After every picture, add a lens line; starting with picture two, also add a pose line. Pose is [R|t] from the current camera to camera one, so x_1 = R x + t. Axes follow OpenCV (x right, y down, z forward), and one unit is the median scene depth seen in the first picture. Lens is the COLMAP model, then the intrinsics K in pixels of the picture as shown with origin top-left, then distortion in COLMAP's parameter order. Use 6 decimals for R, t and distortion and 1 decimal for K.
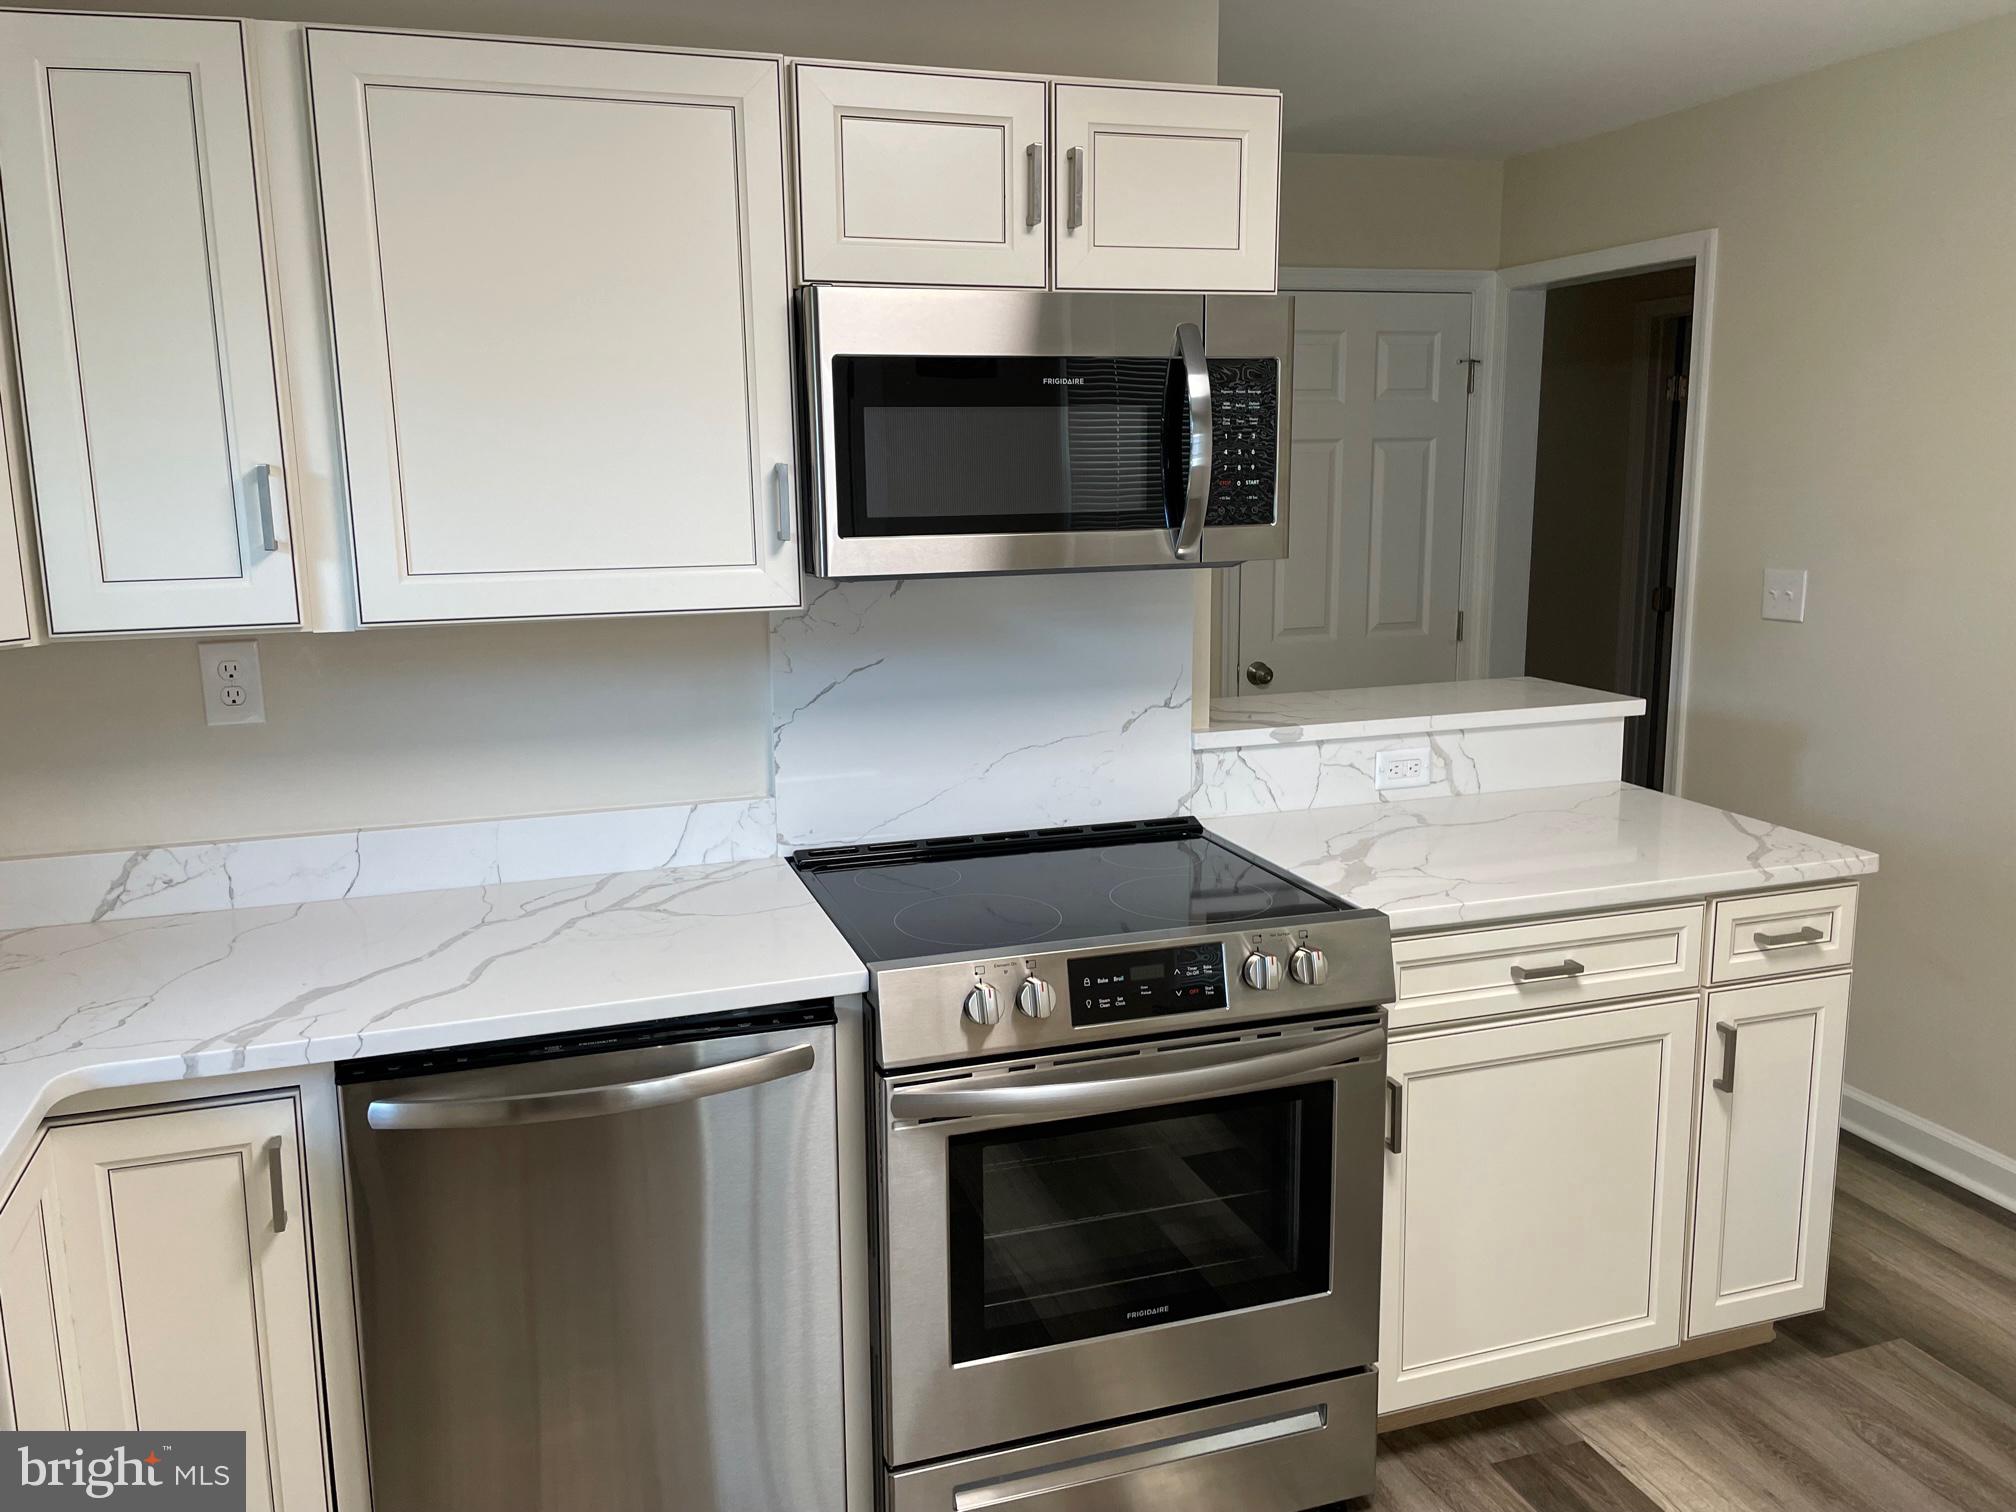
lens RADIAL K [[1513.5, 0, 1018.7], [0, 1513.5, 728.9], [0, 0, 1]] dist [0.104228, -0.147280]
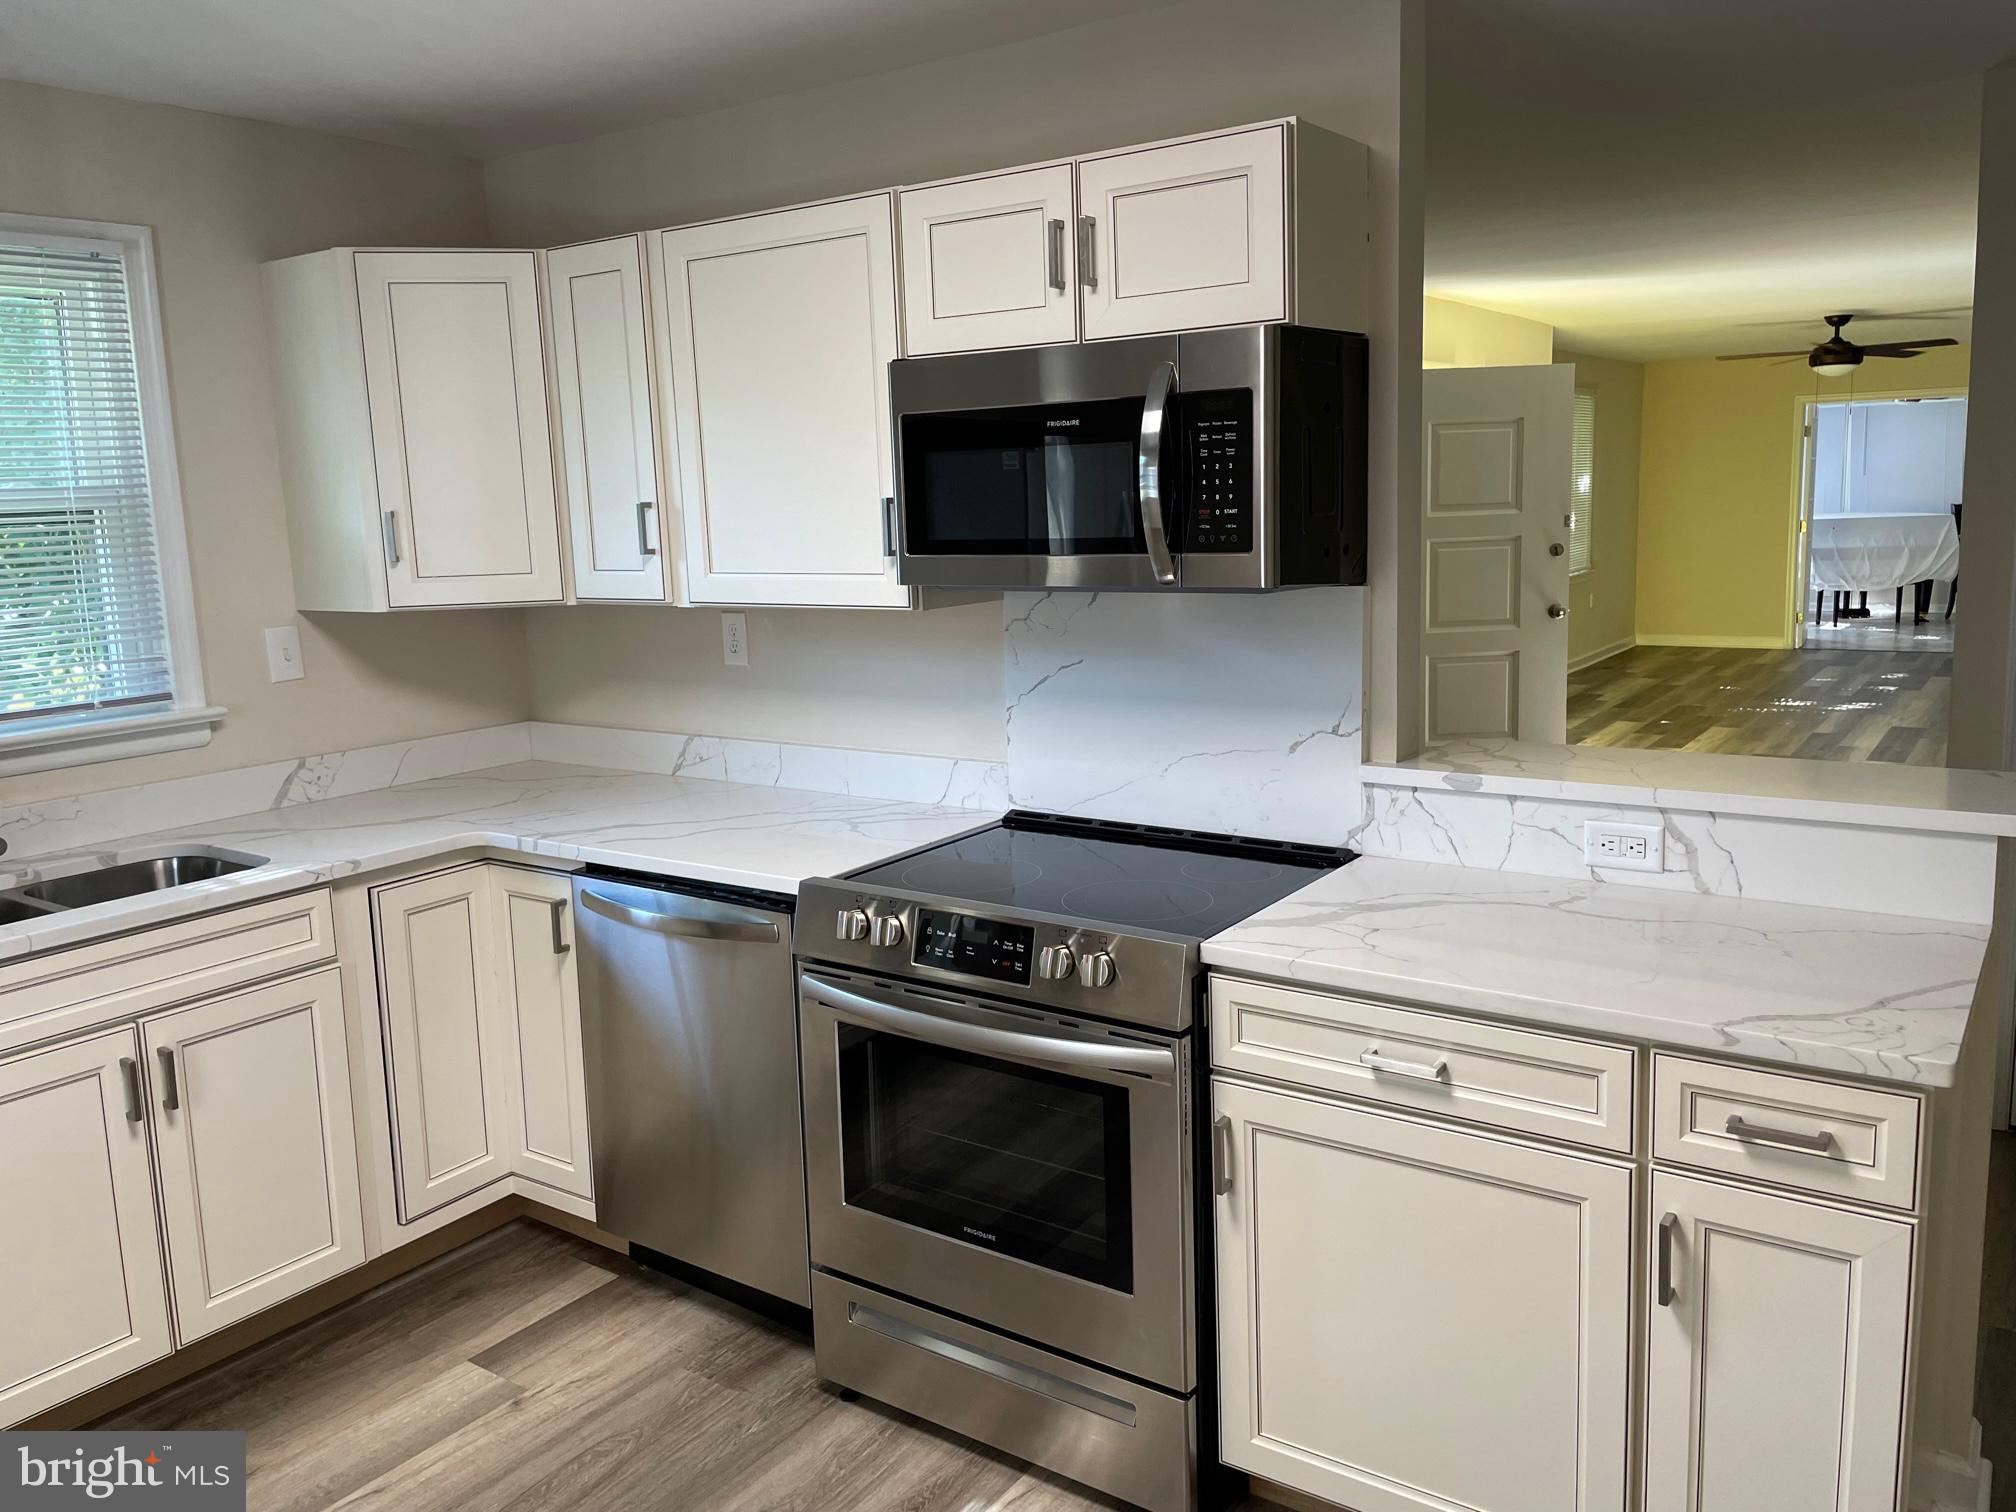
lens RADIAL K [[1513.5, 0, 1018.7], [0, 1513.5, 728.9], [0, 0, 1]] dist [0.104228, -0.147280]
pose [[0.608860, 0.115734, -0.784790, 0.887553], [-0.116654, 0.991608, 0.055730, -0.058044], [0.784653, 0.057617, 0.617252, 0.270728]]
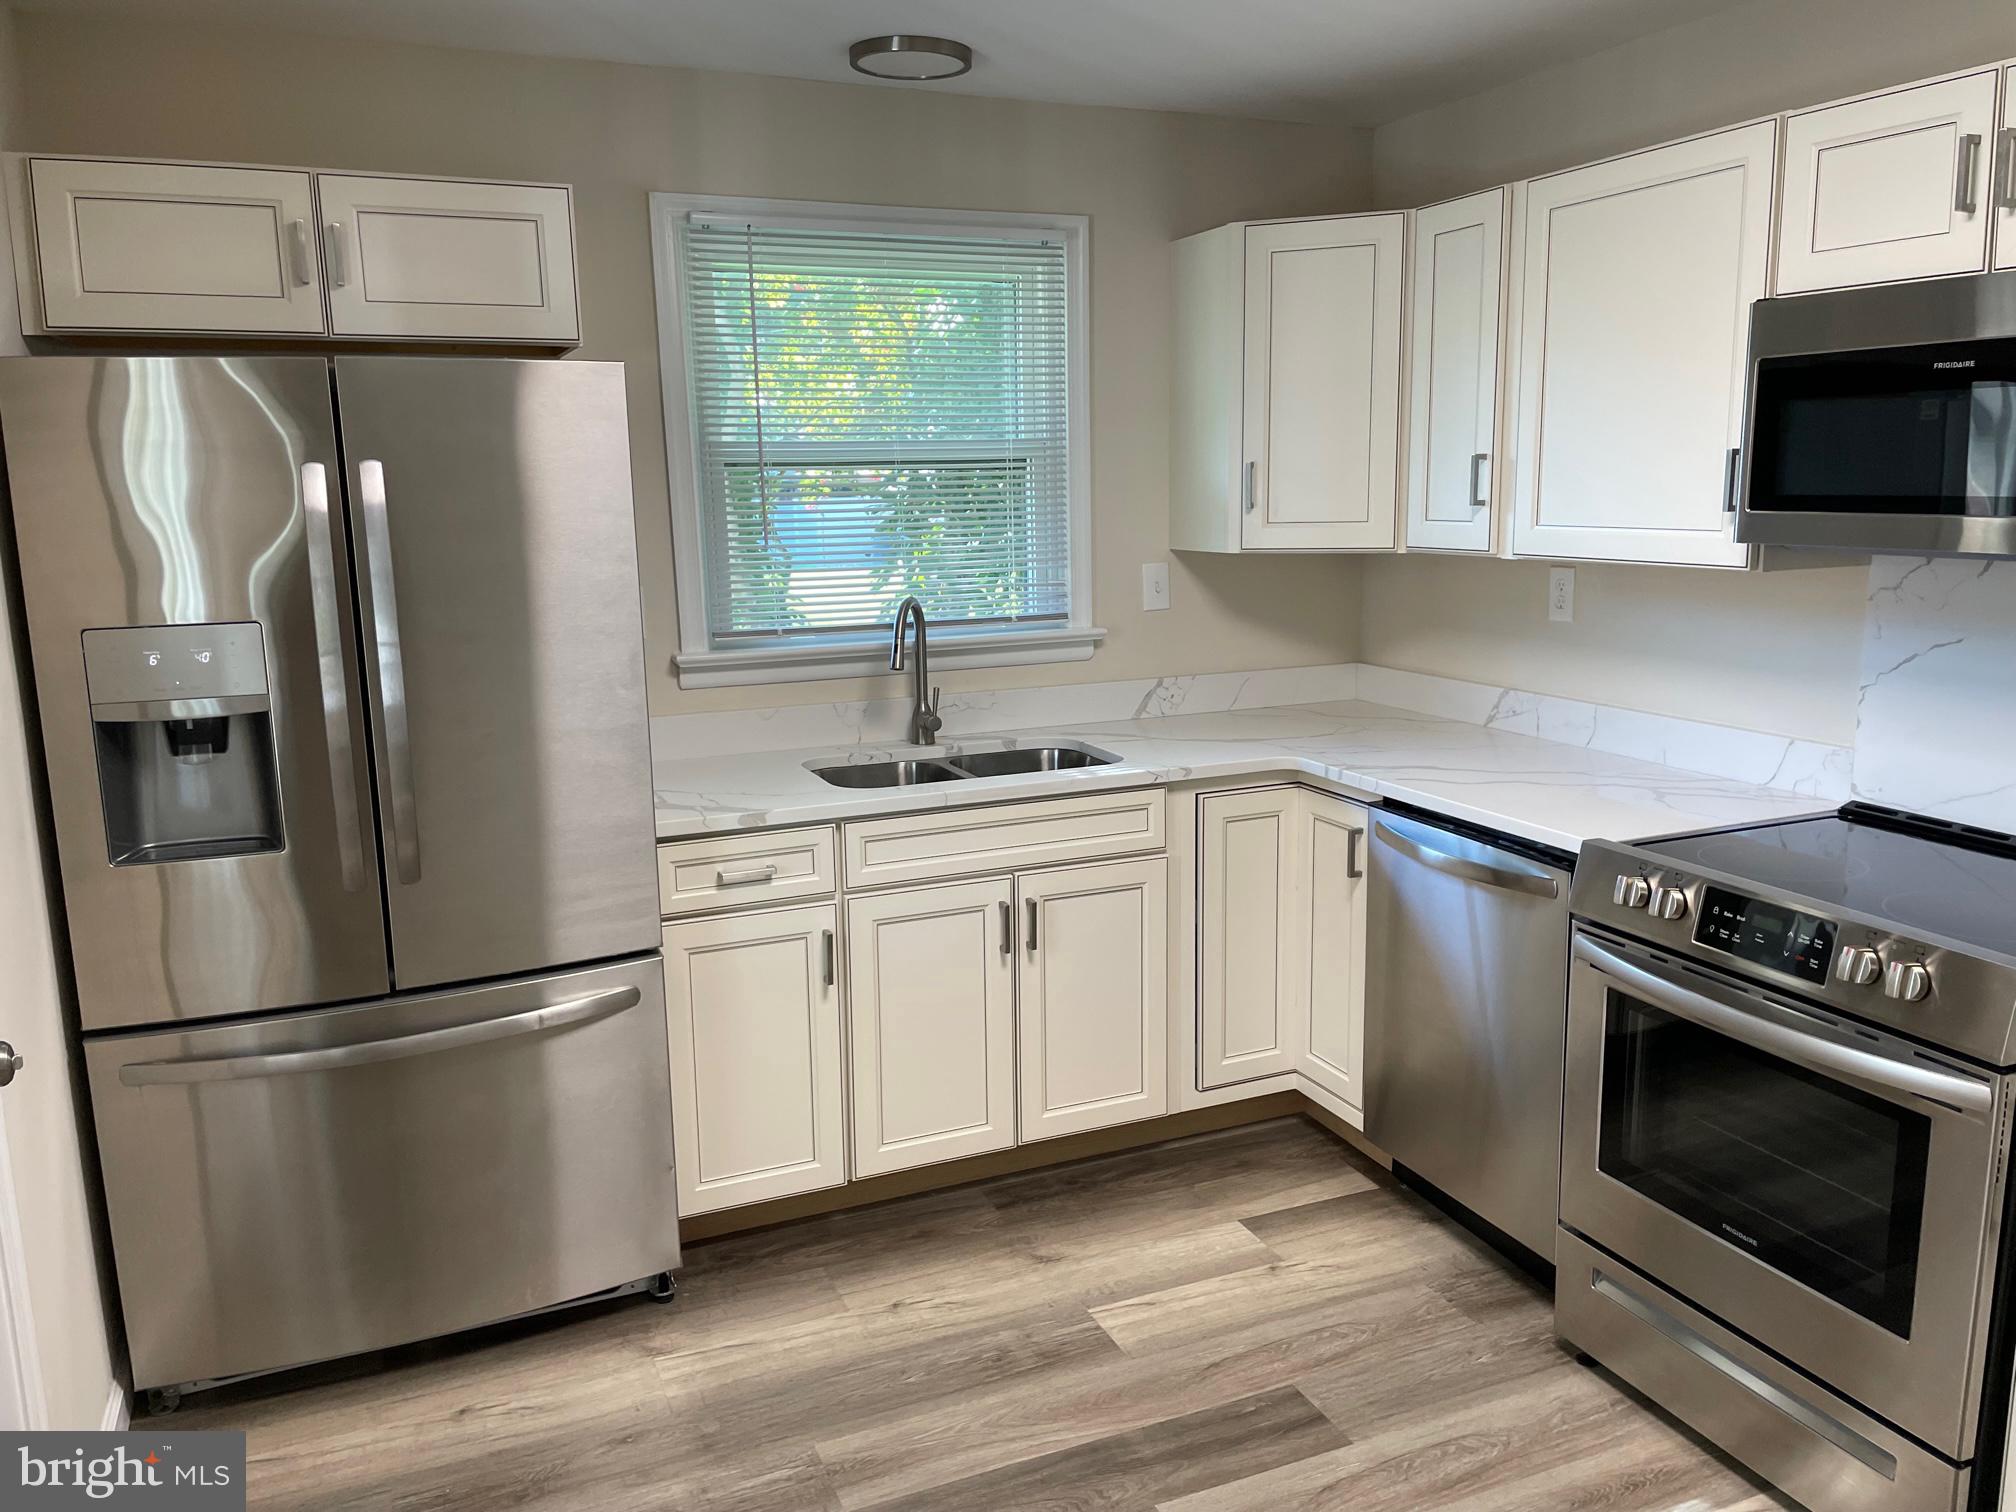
lens RADIAL K [[1520.2, 0, 1032.1], [0, 1520.2, 743.5], [0, 0, 1]] dist [0.109248, -0.147245]
pose [[0.103815, 0.186744, -0.976908, 0.962933], [-0.159839, 0.972581, 0.168931, -0.058944], [0.981669, 0.138611, 0.130817, 0.292009]]
